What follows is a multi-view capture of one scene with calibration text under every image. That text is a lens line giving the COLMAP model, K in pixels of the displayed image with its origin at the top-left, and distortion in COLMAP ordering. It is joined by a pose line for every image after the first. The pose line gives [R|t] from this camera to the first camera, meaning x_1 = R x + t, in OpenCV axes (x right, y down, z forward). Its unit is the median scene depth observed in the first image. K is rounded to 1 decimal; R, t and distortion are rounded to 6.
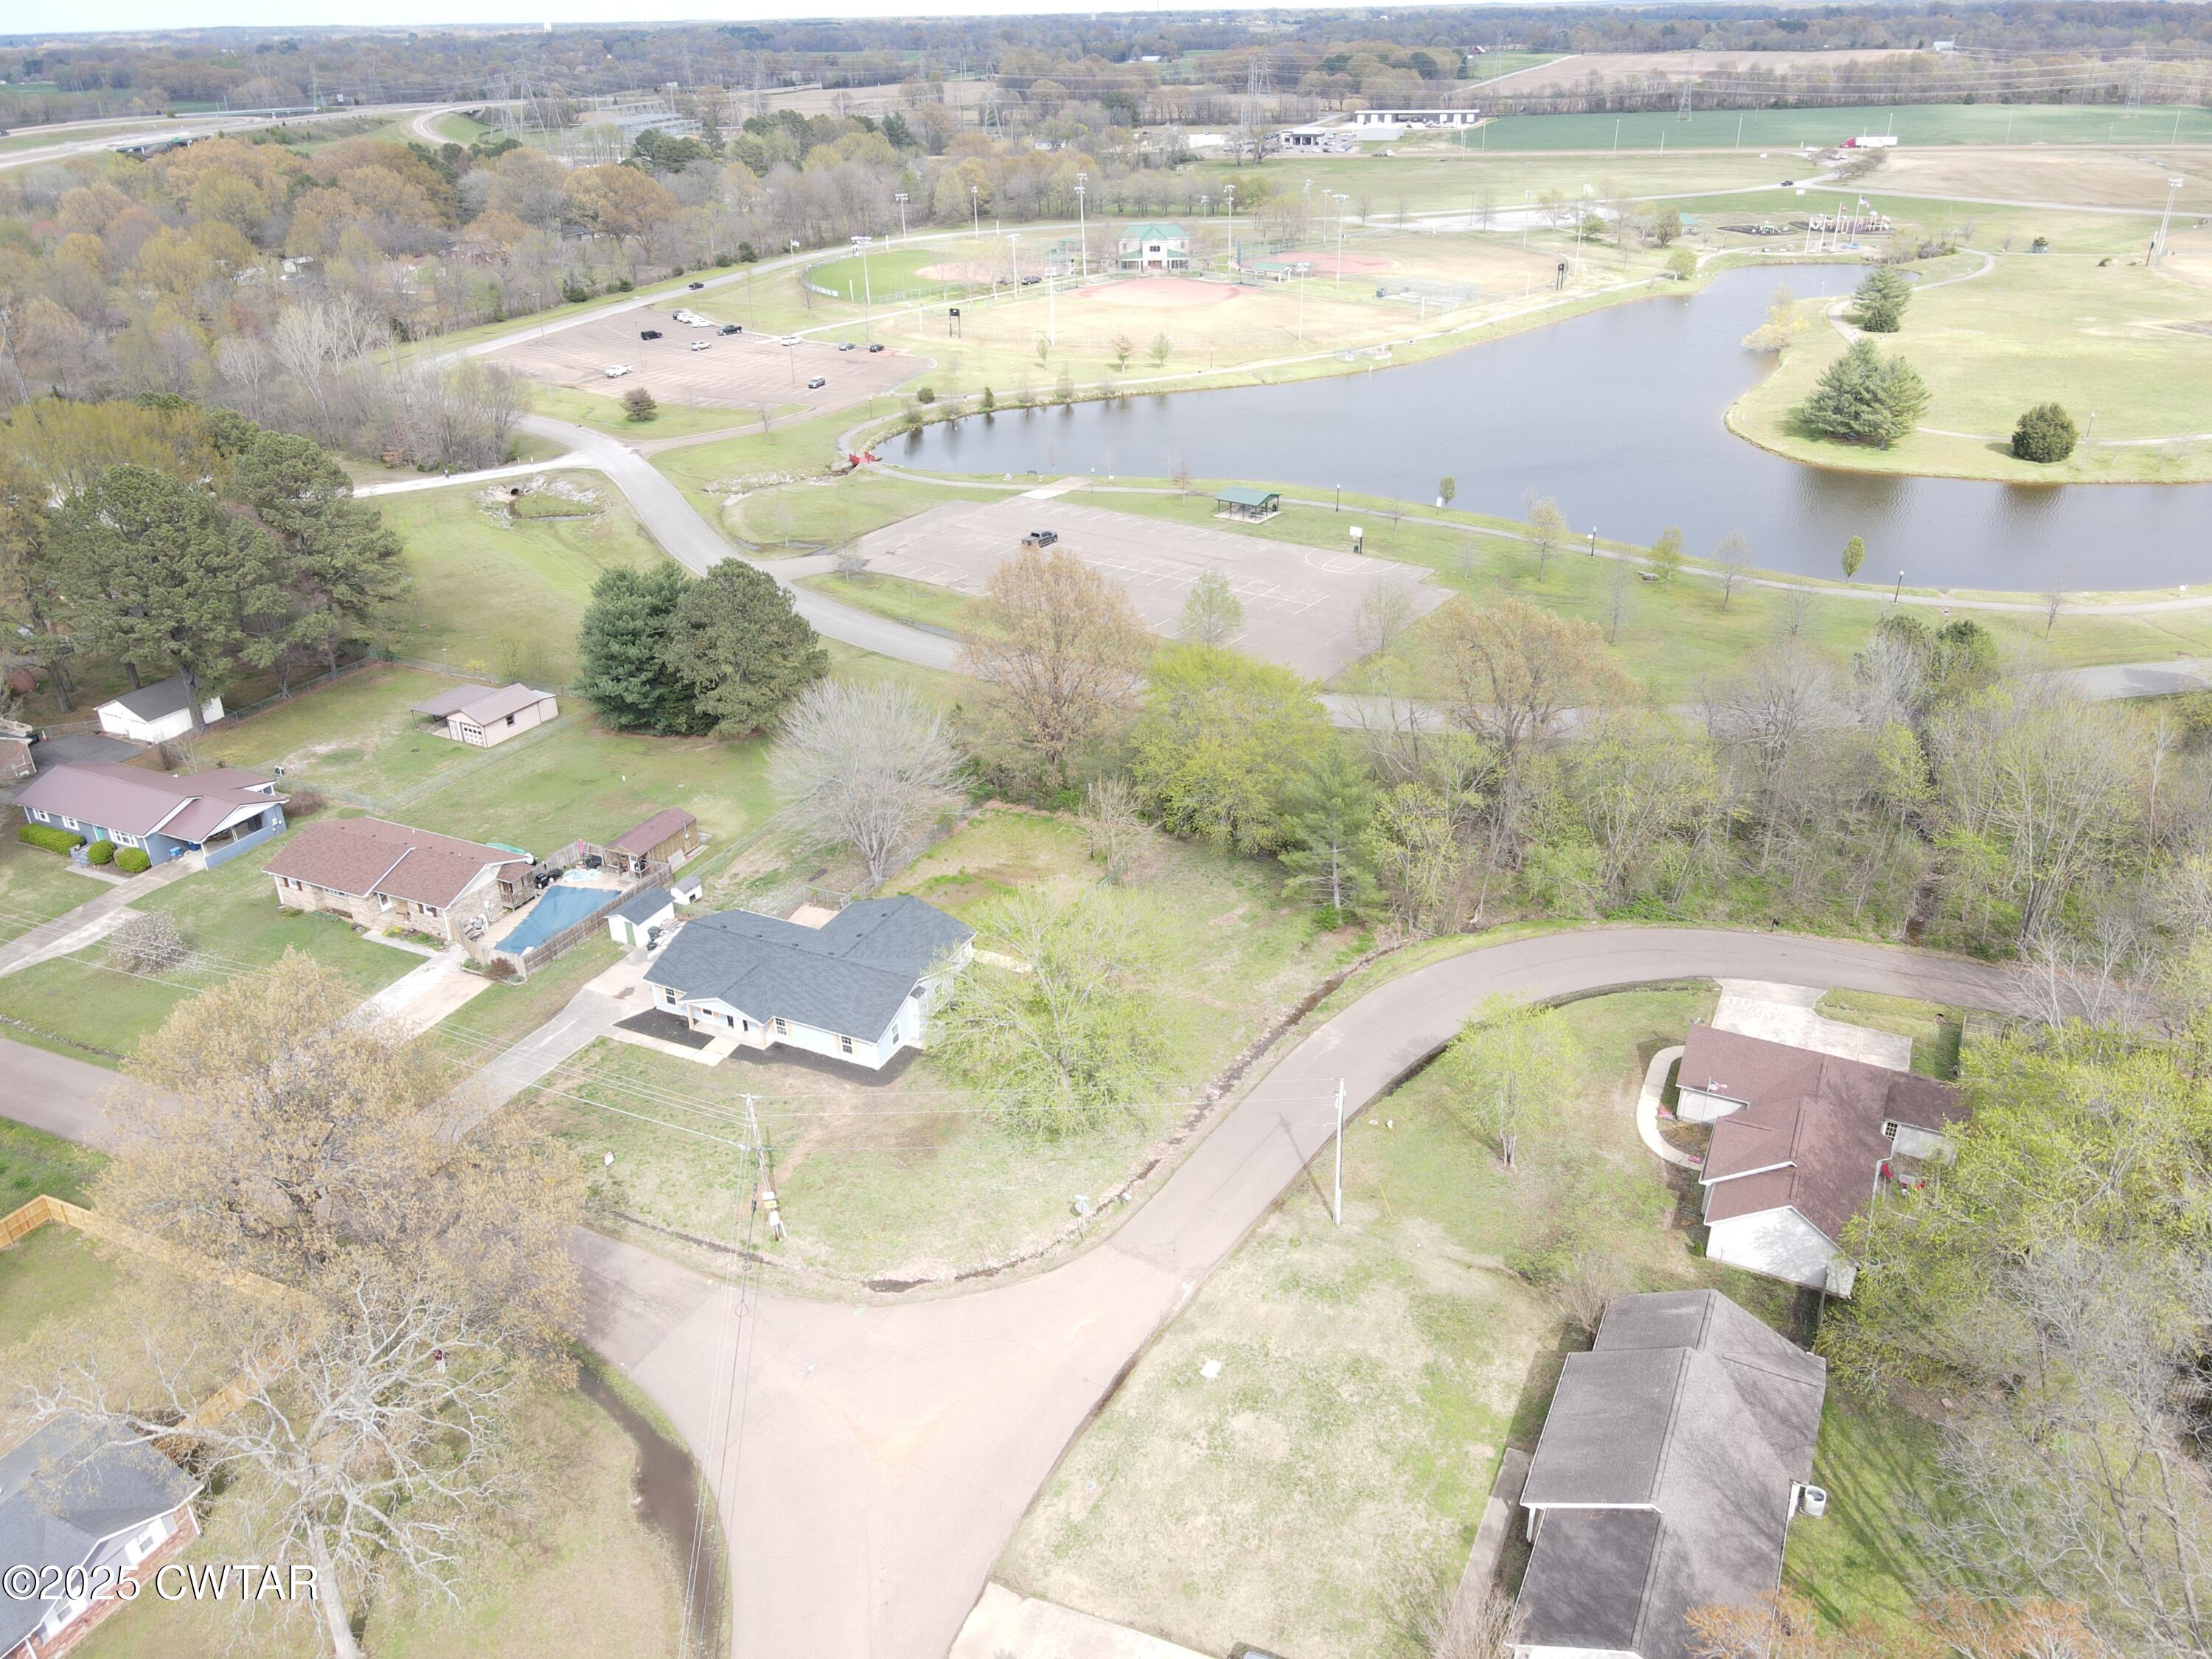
lens RADIAL K [[1604.2, 0, 1109.2], [0, 1604.2, 830.0], [0, 0, 1]] dist [0.007977, 0.008071]
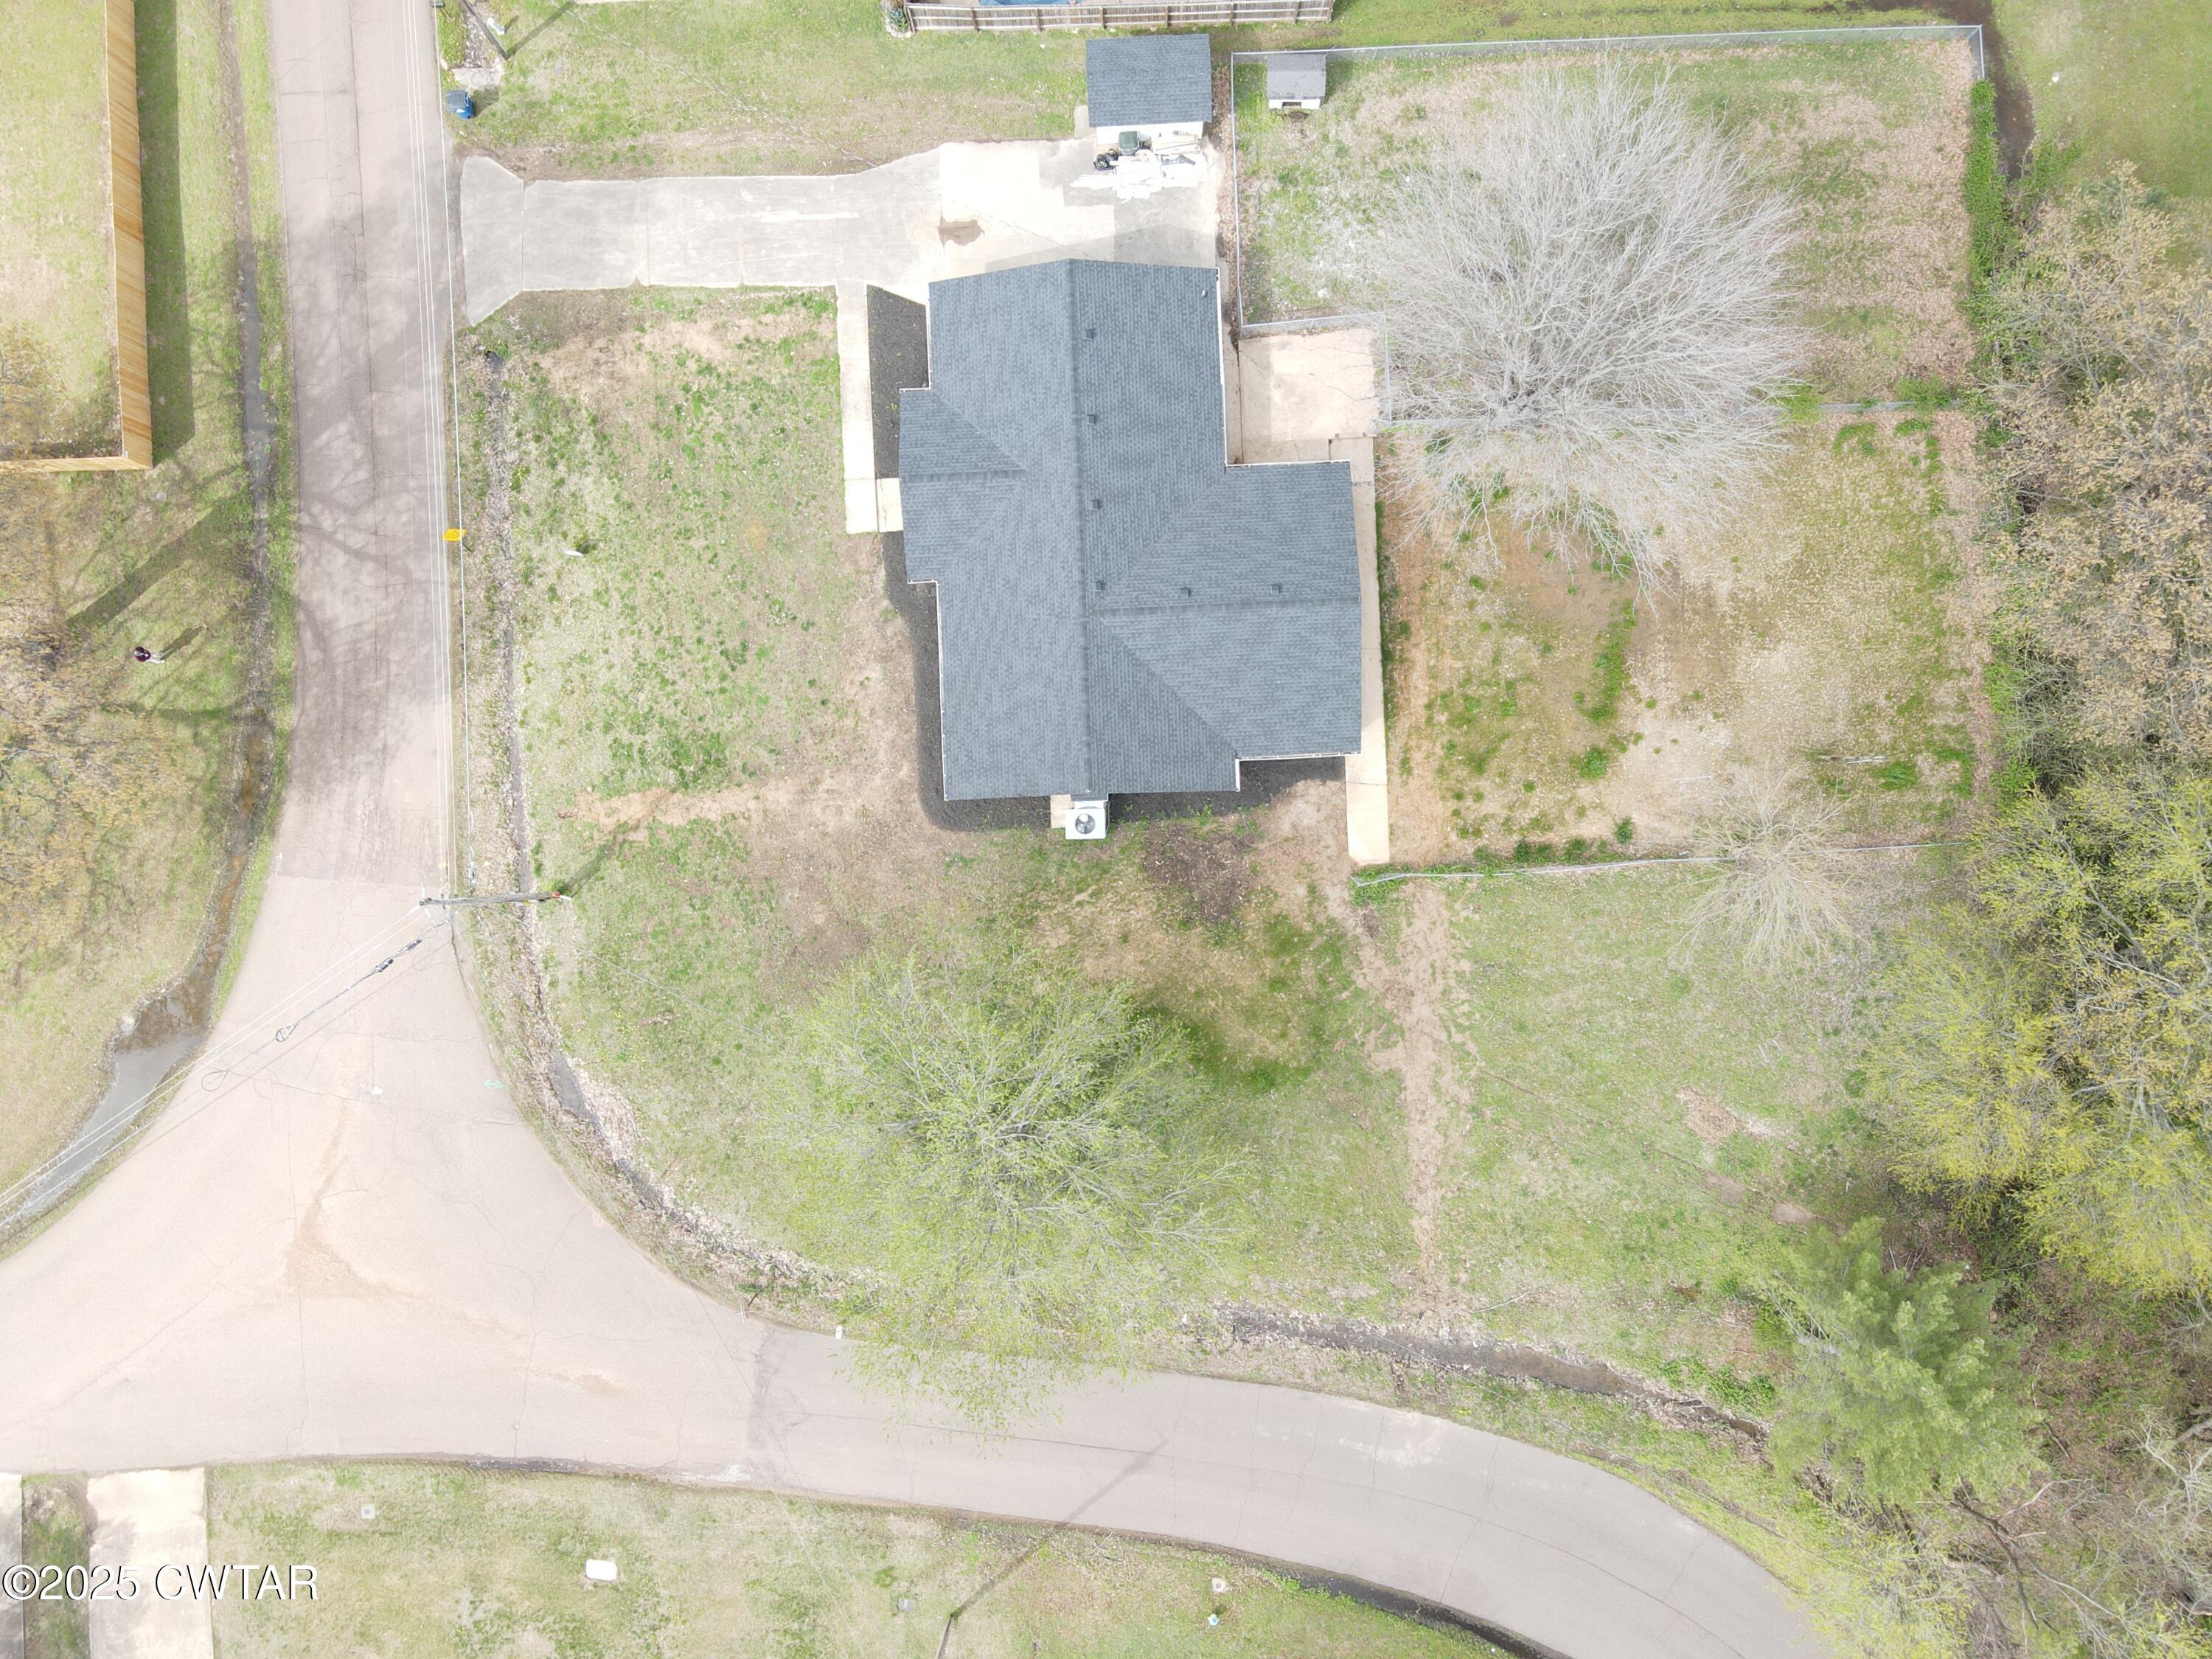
lens RADIAL K [[1604.2, 0, 1109.3], [0, 1604.2, 839.6], [0, 0, 1]] dist [0.007977, 0.008071]
pose [[0.457611, 0.889145, -0.003721, -0.089691], [-0.381627, 0.200187, 0.902378, -0.351010], [0.803089, -0.411518, 0.430930, 0.692646]]
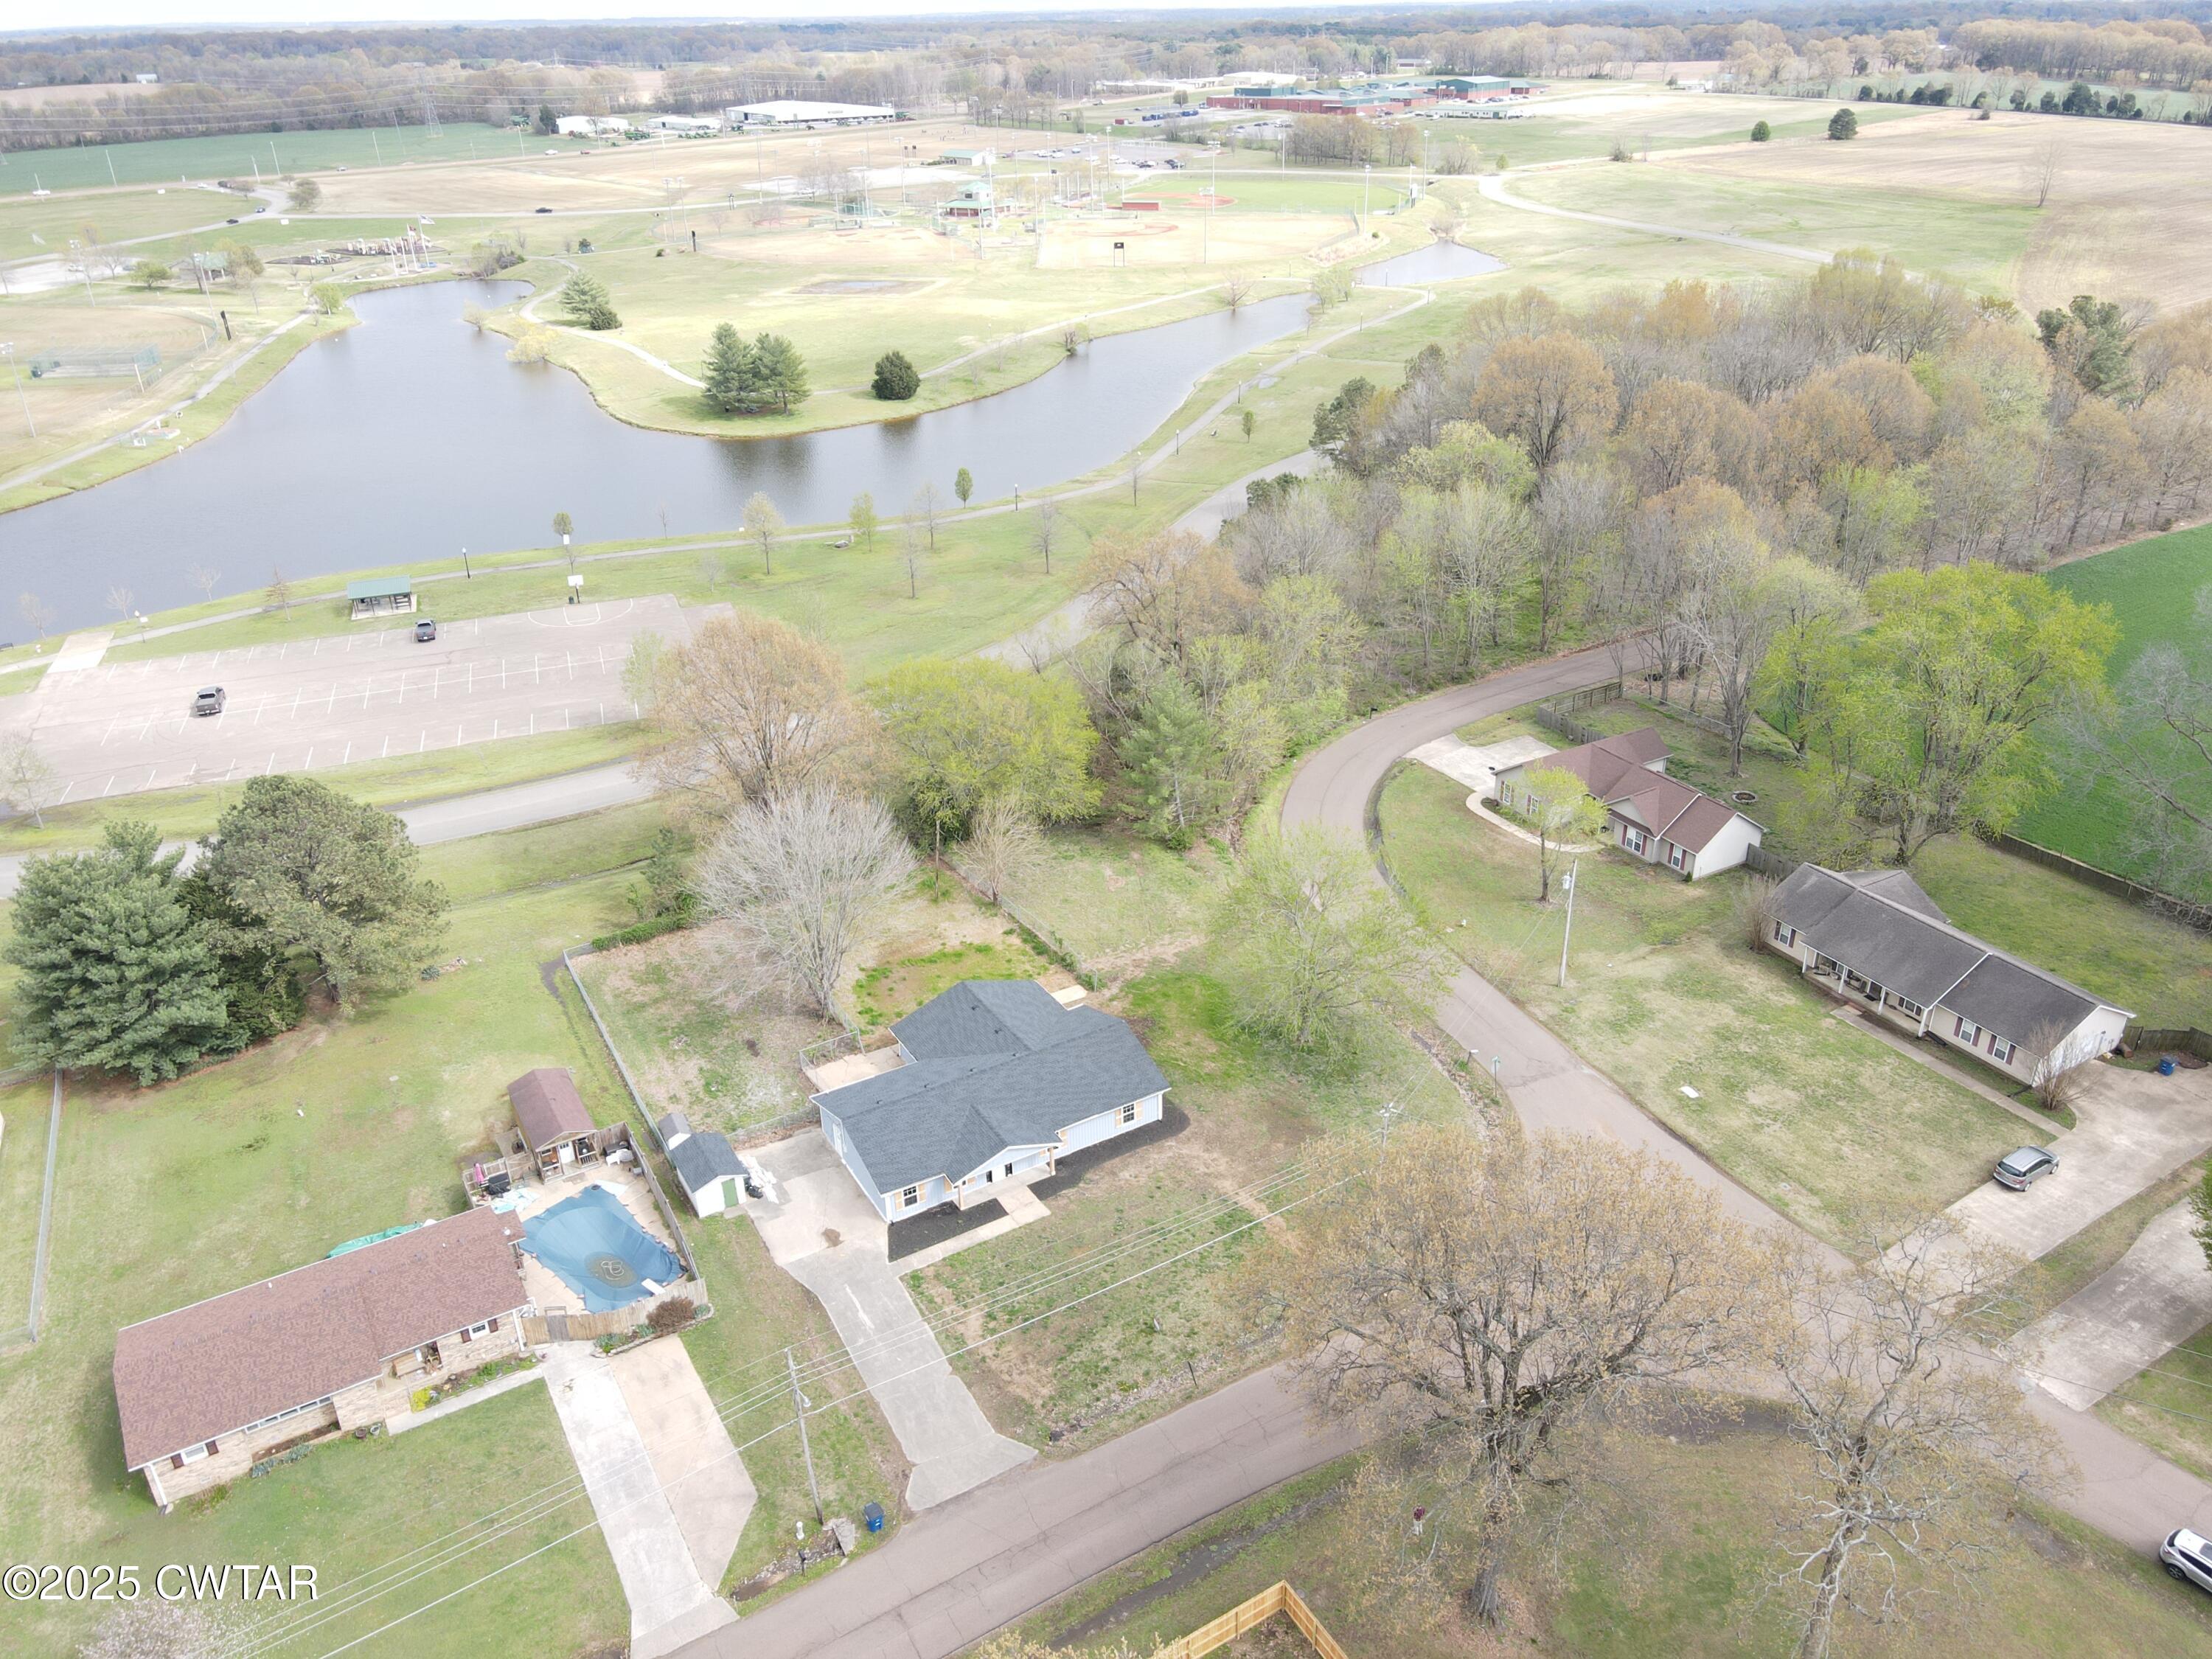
lens RADIAL K [[1604.2, 0, 1097.3], [0, 1604.2, 826.9], [0, 0, 1]] dist [0.007977, 0.008071]
pose [[0.565405, -0.370285, 0.737025, -0.704449], [0.384353, 0.908900, 0.161782, -0.152946], [-0.729788, 0.191806, 0.656217, 0.333780]]
